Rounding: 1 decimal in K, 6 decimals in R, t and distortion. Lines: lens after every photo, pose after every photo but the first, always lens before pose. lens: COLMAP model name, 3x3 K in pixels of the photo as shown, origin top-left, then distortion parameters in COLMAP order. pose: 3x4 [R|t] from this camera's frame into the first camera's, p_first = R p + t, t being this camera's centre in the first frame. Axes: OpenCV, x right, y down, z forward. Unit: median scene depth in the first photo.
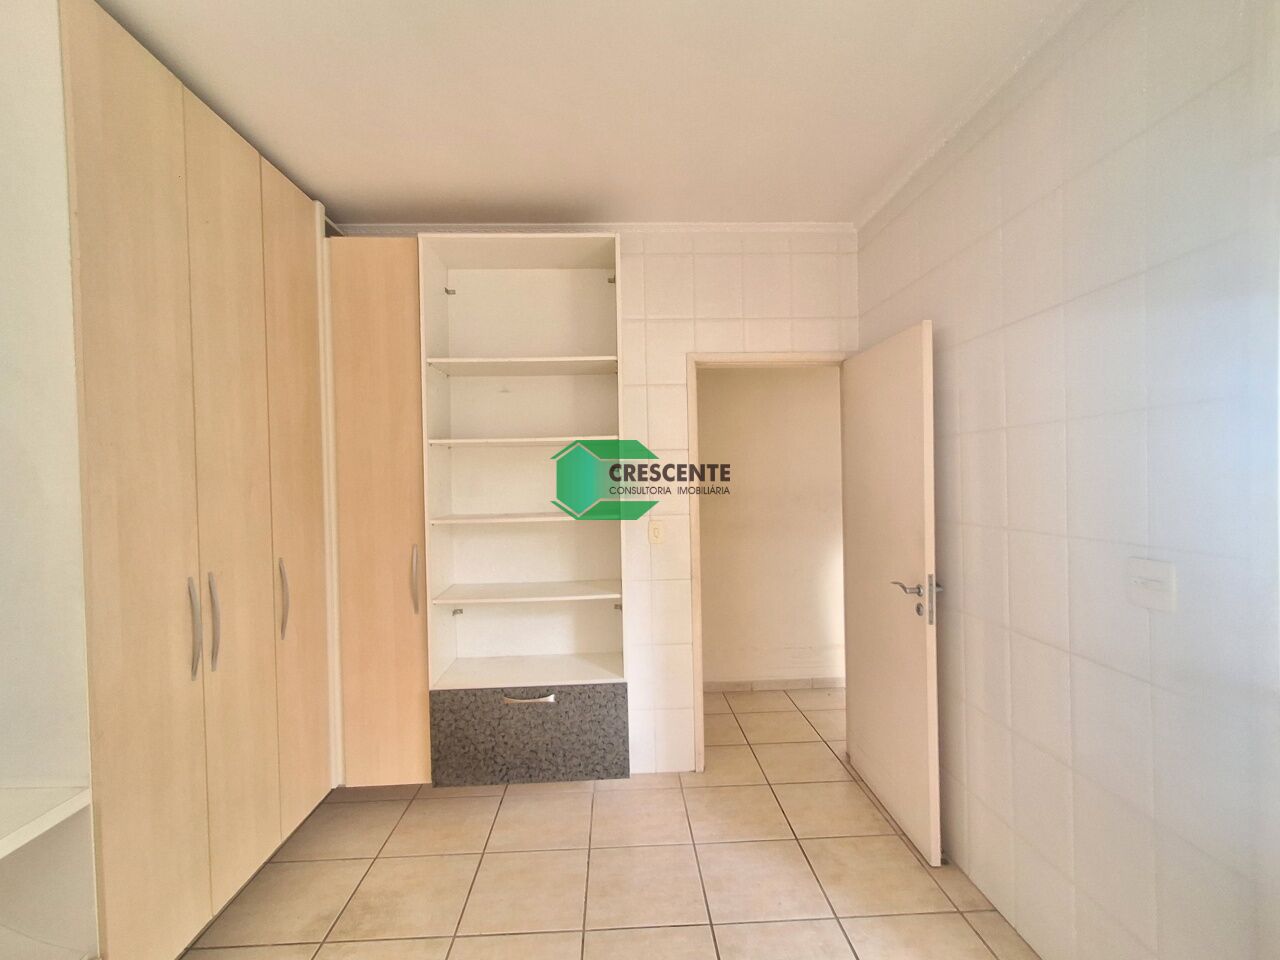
lens RADIAL K [[580.3, 0, 639.4], [0, 580.3, 484.2], [0, 0, 1]] dist [0.000532, -0.002327]
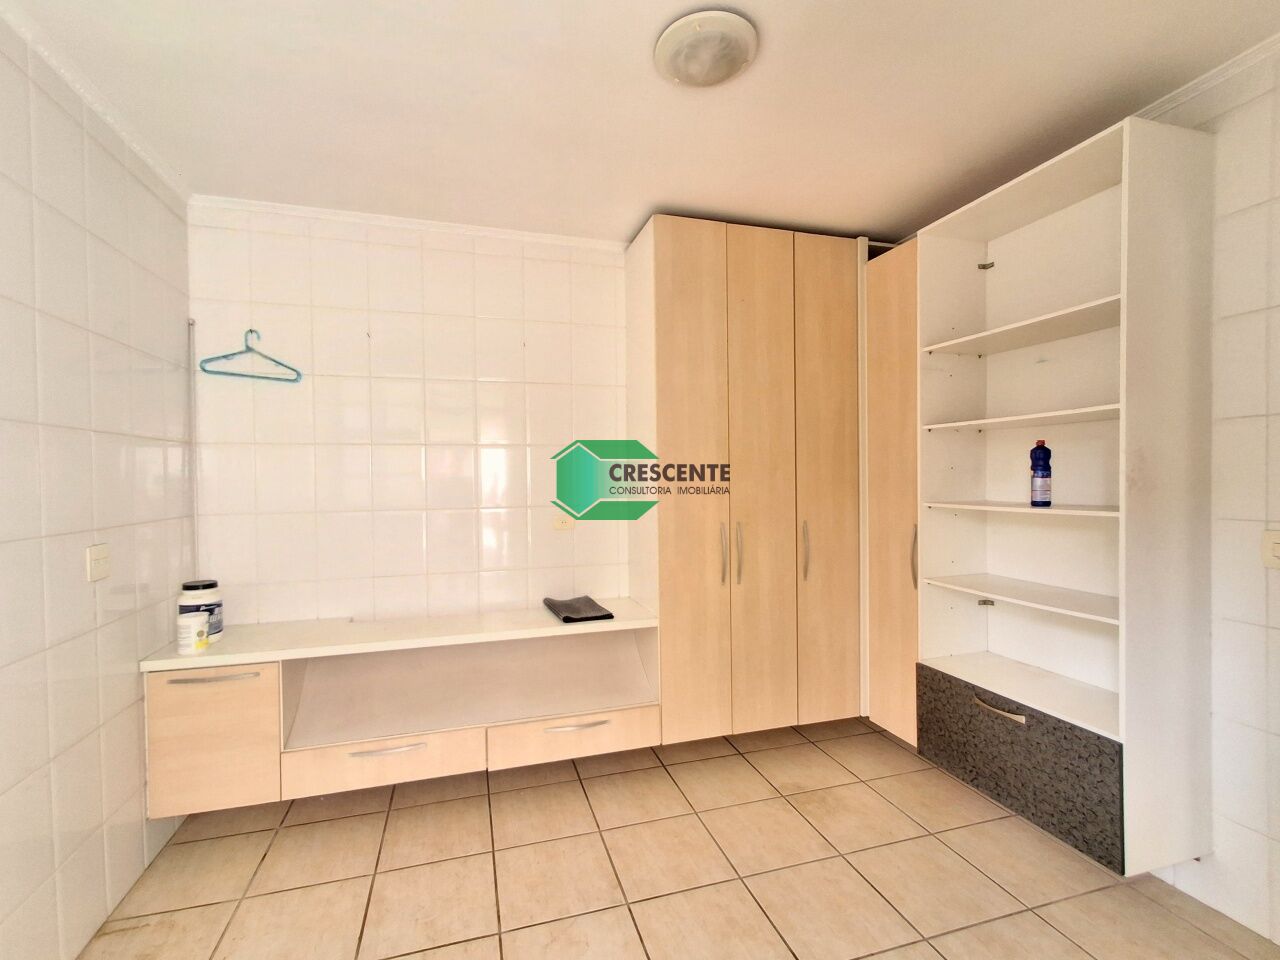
lens RADIAL K [[580.3, 0, 639.4], [0, 580.3, 484.2], [0, 0, 1]] dist [0.000532, -0.002327]
pose [[0.251039, 0.033917, -0.967383, 0.525876], [-0.007807, 0.999424, 0.033014, -0.001900], [0.967945, -0.000736, 0.251159, 0.238587]]
